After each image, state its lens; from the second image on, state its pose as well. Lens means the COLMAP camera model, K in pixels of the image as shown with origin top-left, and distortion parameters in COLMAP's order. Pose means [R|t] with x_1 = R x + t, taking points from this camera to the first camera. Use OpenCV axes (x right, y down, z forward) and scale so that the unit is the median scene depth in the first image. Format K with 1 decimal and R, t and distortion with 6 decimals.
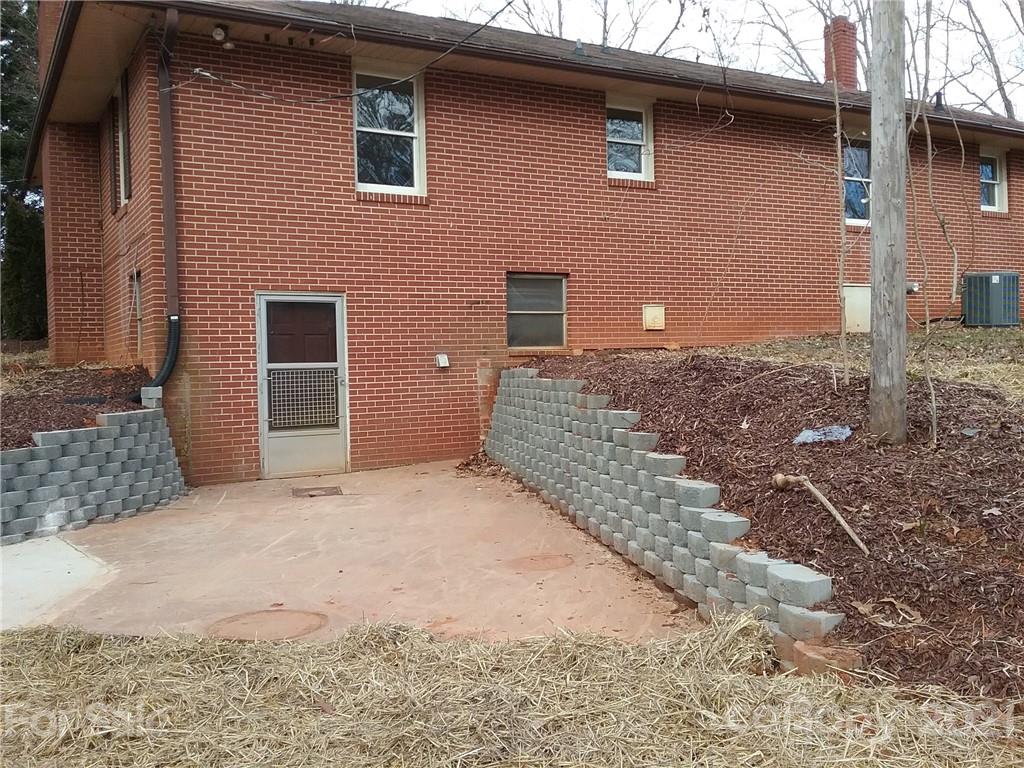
lens RADIAL K [[946.4, 0, 515.6], [0, 946.4, 371.6], [0, 0, 1]] dist [0.103467, -0.217652]
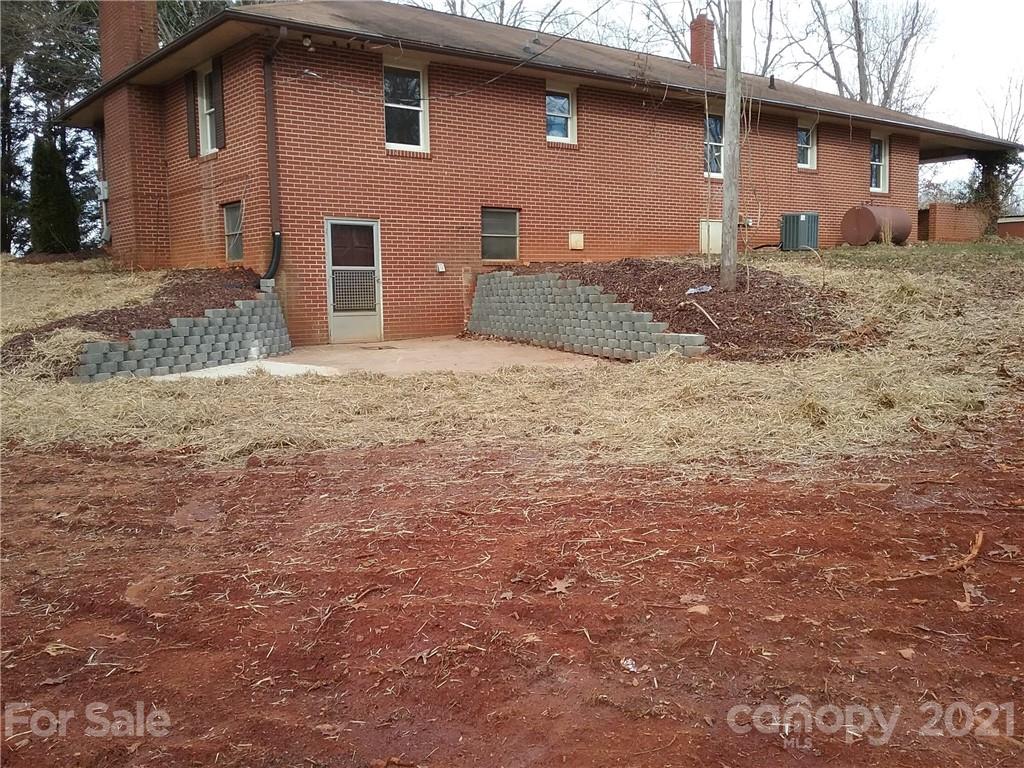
lens RADIAL K [[946.4, 0, 515.6], [0, 946.4, 371.6], [0, 0, 1]] dist [0.103467, -0.217652]
pose [[0.989075, -0.005644, 0.147305, -0.186571], [-0.004768, 0.997519, 0.070236, 0.047495], [-0.147335, -0.070171, 0.986594, -0.491701]]
